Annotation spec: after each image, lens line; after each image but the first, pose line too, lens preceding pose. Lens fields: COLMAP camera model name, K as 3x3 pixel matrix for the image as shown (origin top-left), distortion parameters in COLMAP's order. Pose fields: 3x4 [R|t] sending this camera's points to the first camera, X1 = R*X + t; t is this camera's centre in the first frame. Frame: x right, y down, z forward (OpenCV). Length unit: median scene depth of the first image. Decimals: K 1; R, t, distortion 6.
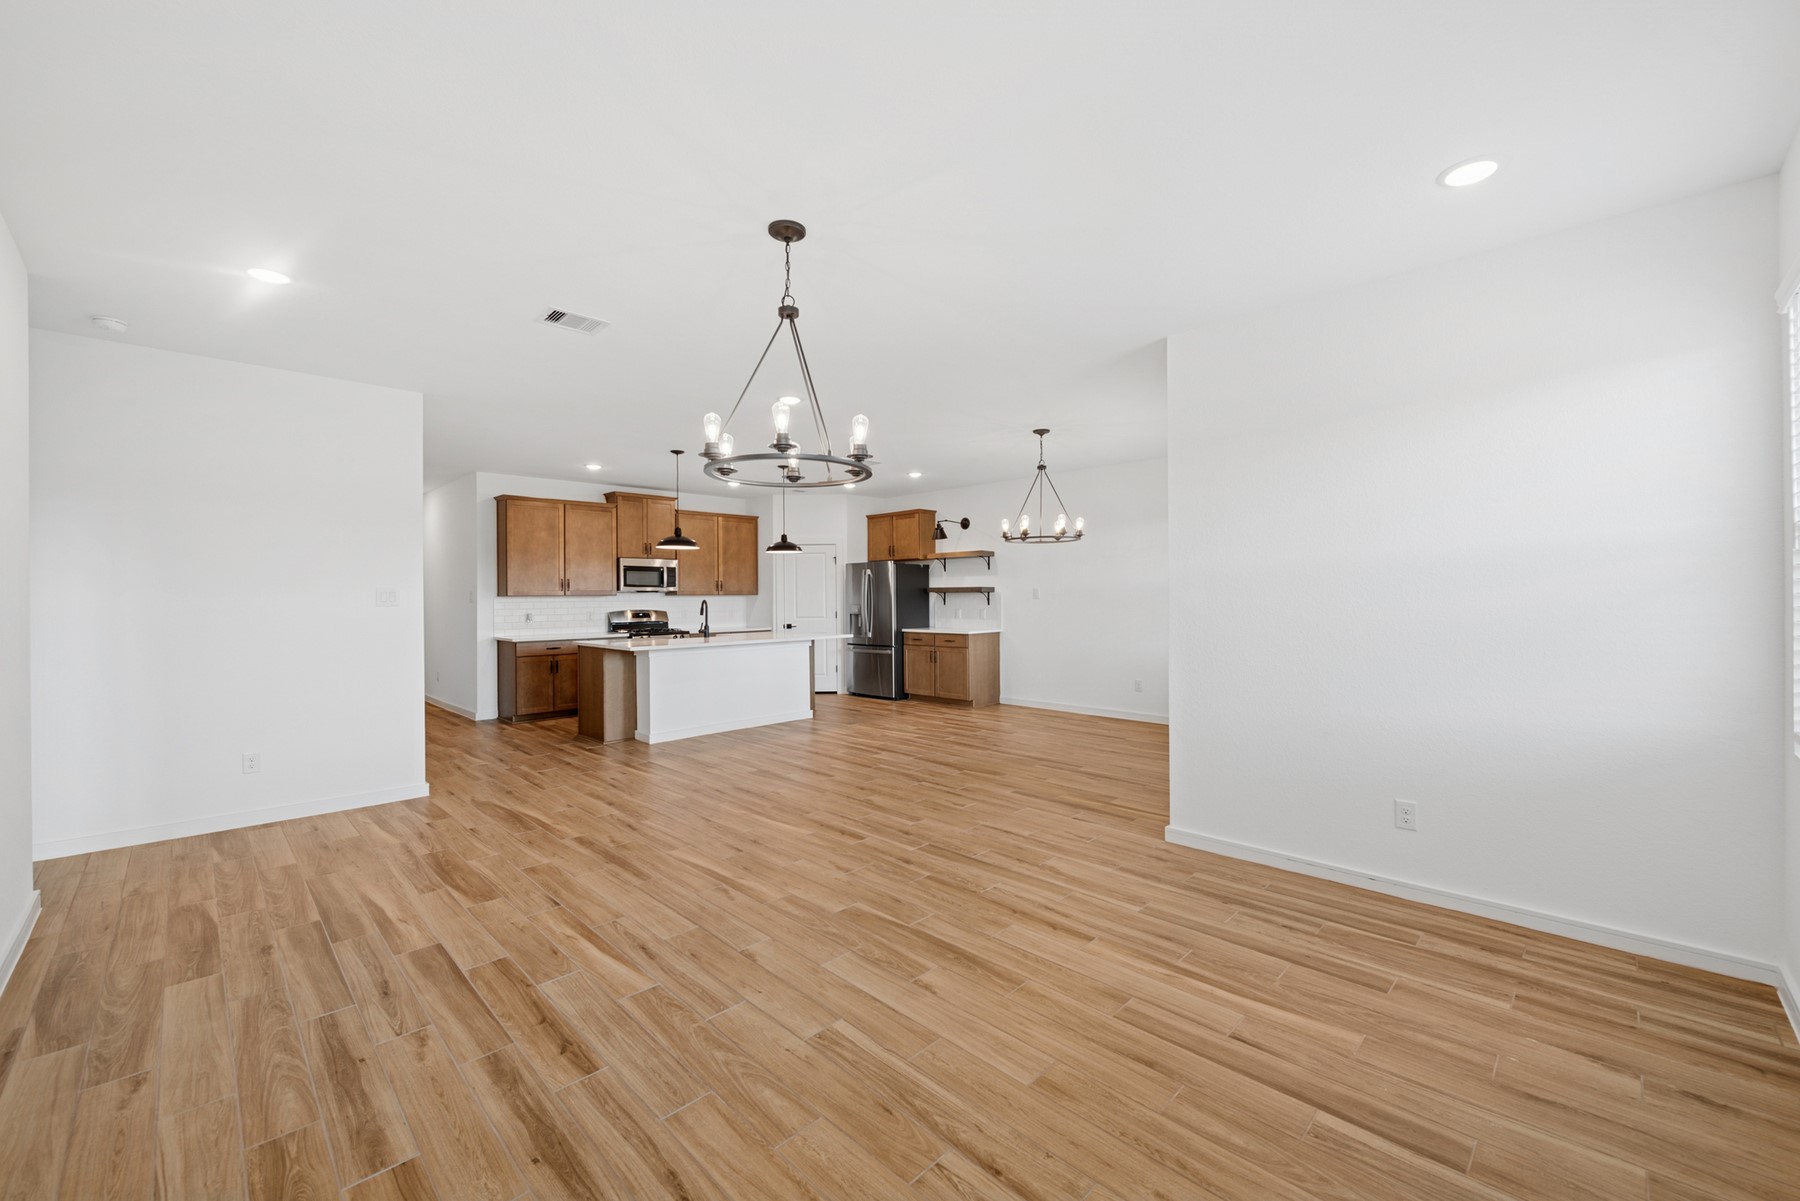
lens RADIAL K [[714.1, 0, 908.5], [0, 714.1, 597.6], [0, 0, 1]] dist [0.000954, -0.003244]
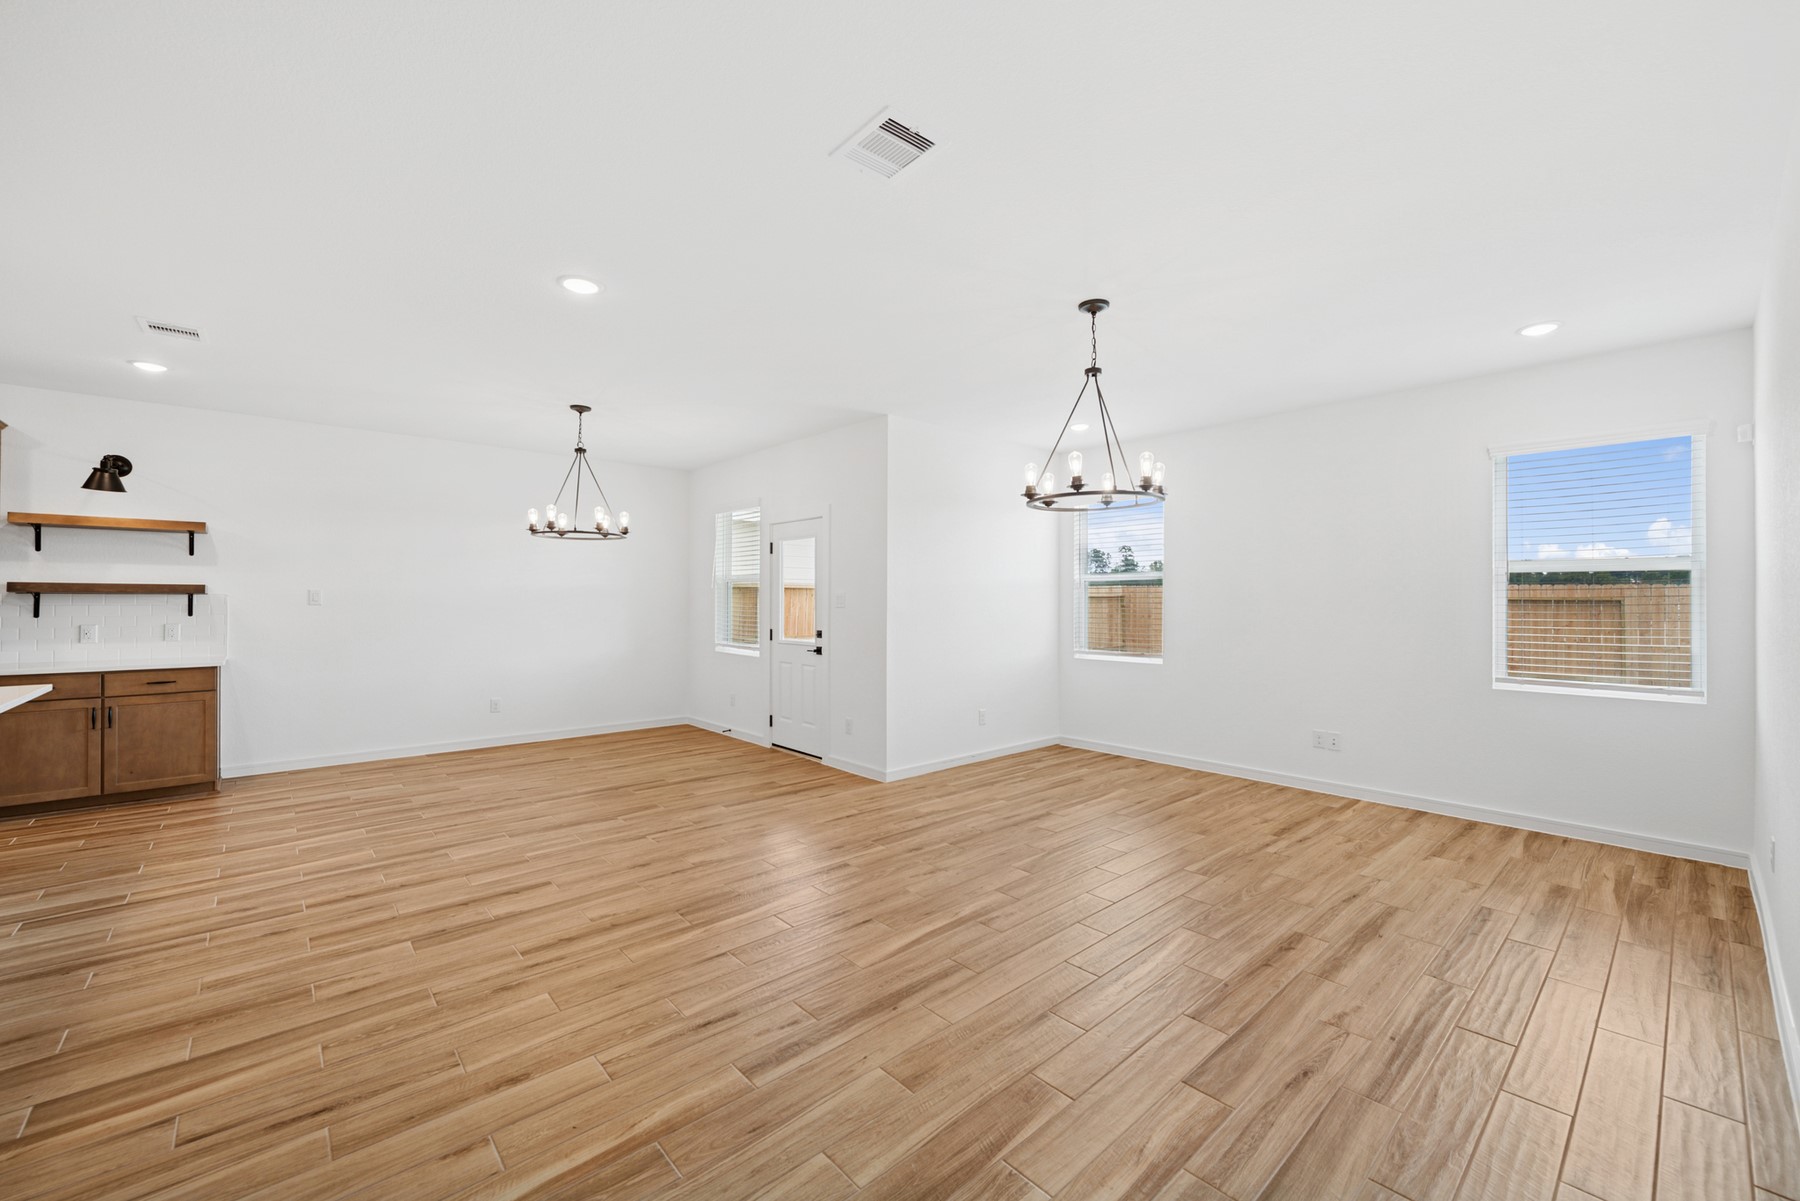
lens RADIAL K [[714.1, 0, 902.3], [0, 714.1, 595.0], [0, 0, 1]] dist [0.000954, -0.003244]
pose [[0.060426, 0.014713, 0.998064, -0.623038], [-0.000986, 0.999892, -0.014681, 0.002023], [-0.998172, -0.000097, 0.060434, 0.551532]]
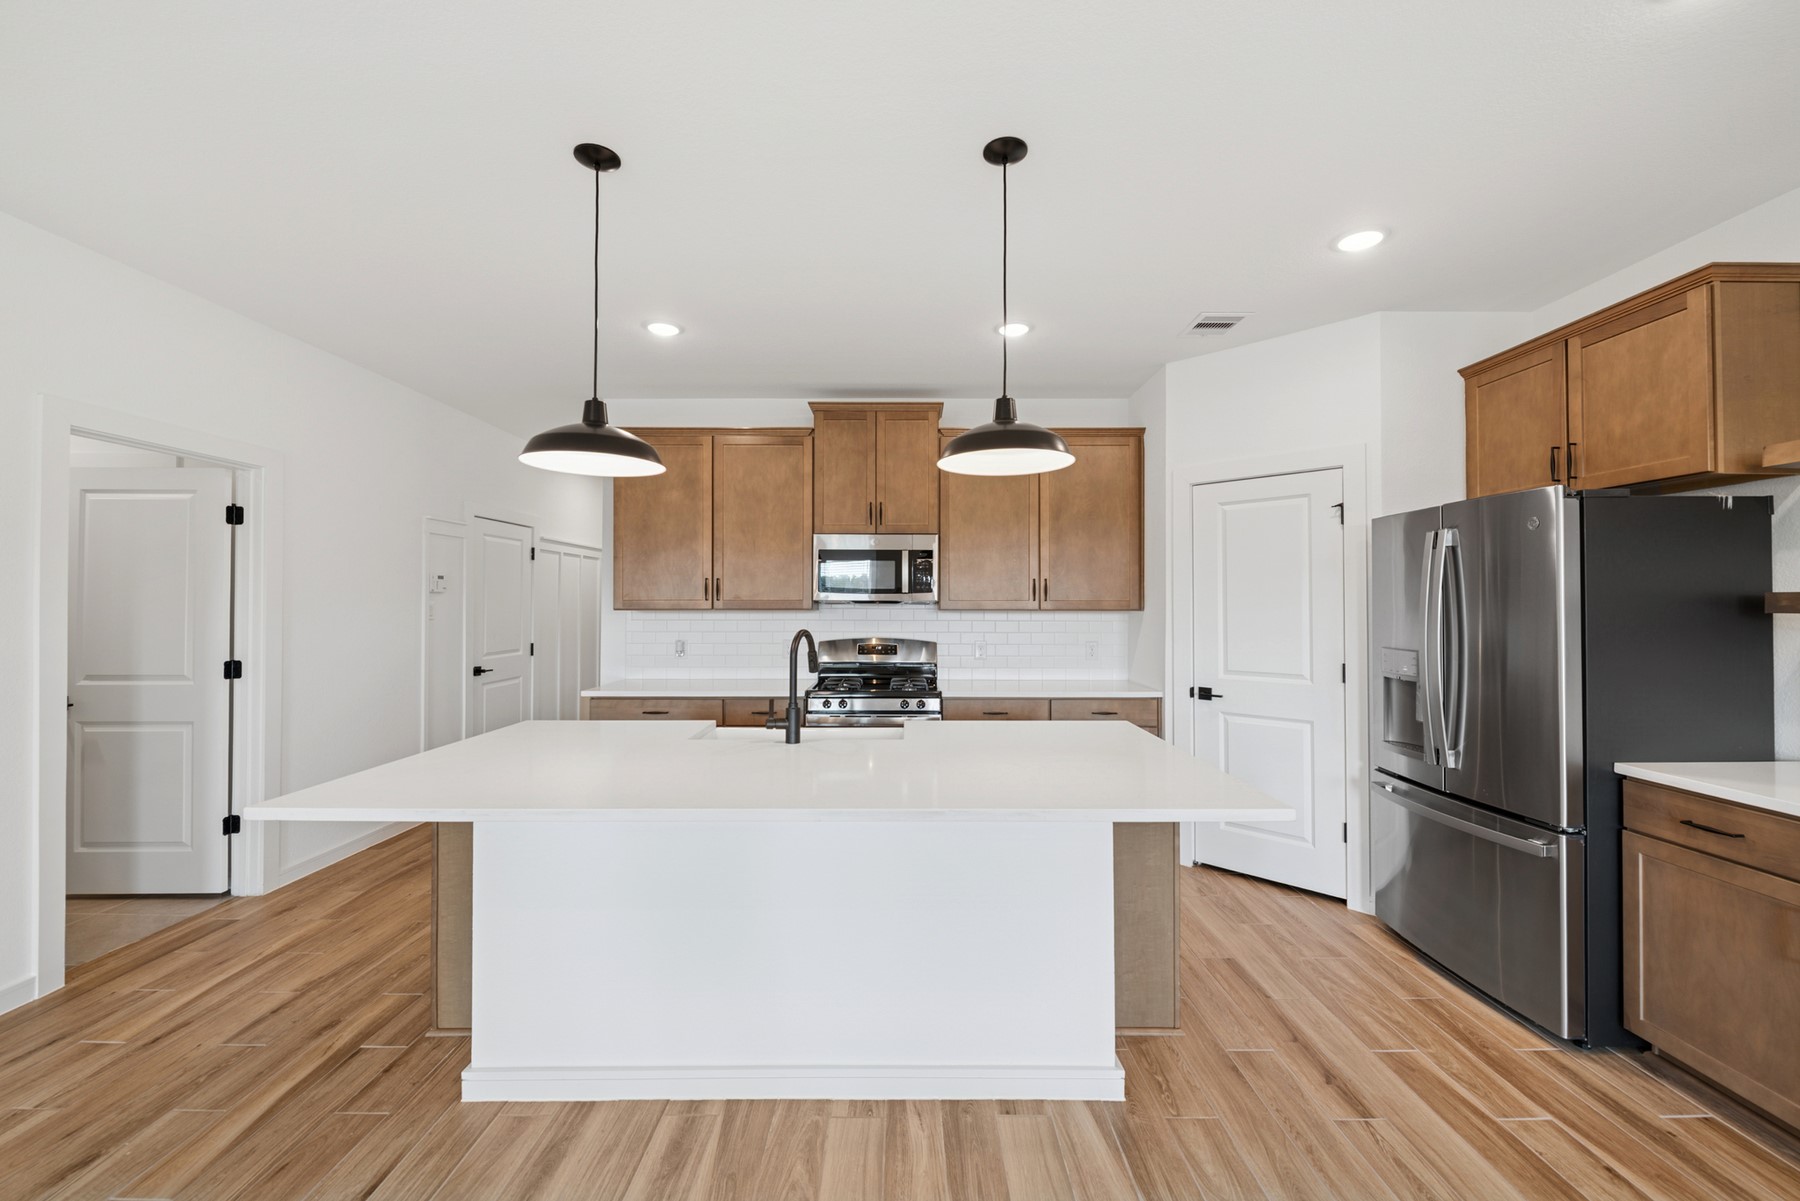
lens RADIAL K [[714.1, 0, 908.8], [0, 714.1, 601.7], [0, 0, 1]] dist [0.000954, -0.003244]
pose [[0.704843, 0.005878, -0.709339, -0.009332], [-0.009062, 0.999959, -0.000719, -0.012220], [0.709306, 0.006935, 0.704867, 0.964231]]
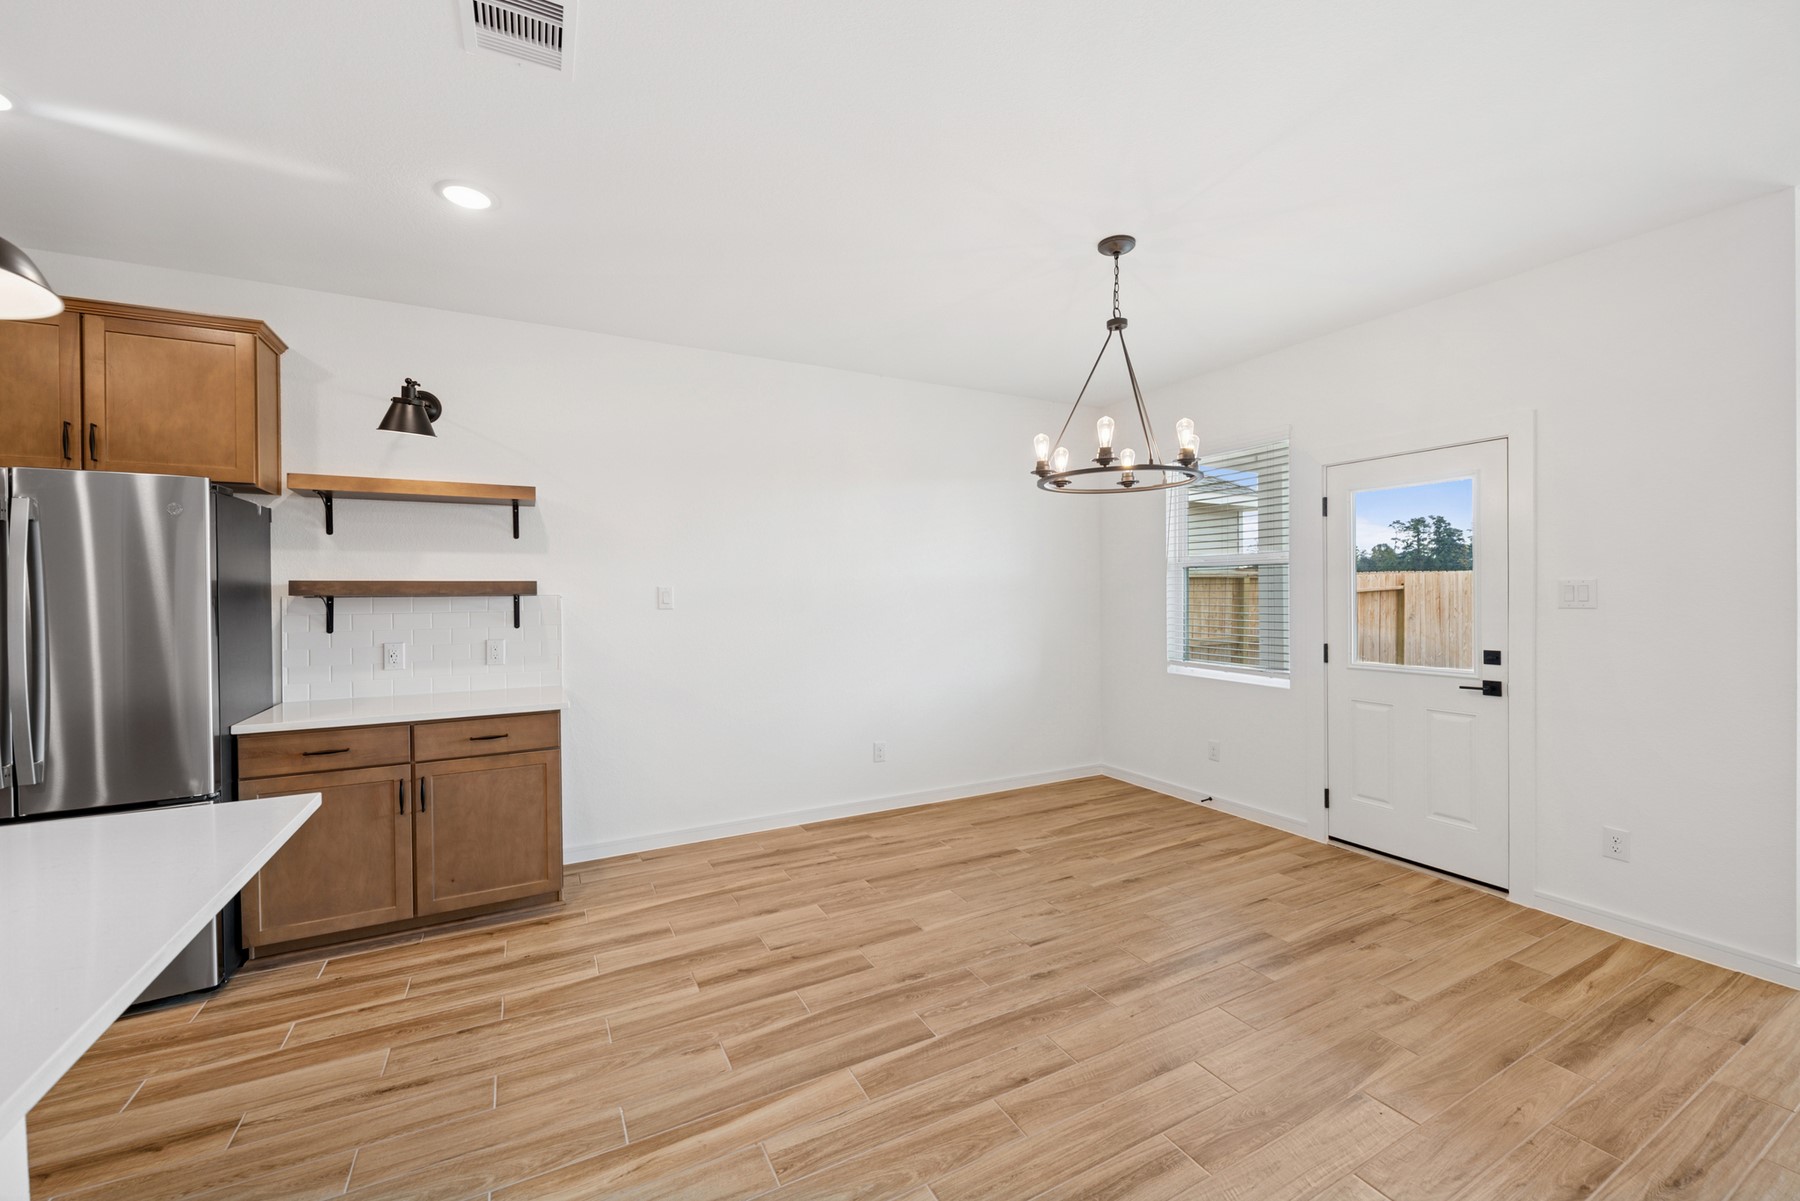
lens RADIAL K [[714.1, 0, 906.7], [0, 714.1, 599.7], [0, 0, 1]] dist [0.000954, -0.003244]
pose [[0.297230, -0.004096, 0.954797, -0.288612], [0.007825, 0.999968, 0.001854, -0.005857], [-0.954774, 0.006920, 0.297253, 0.971157]]
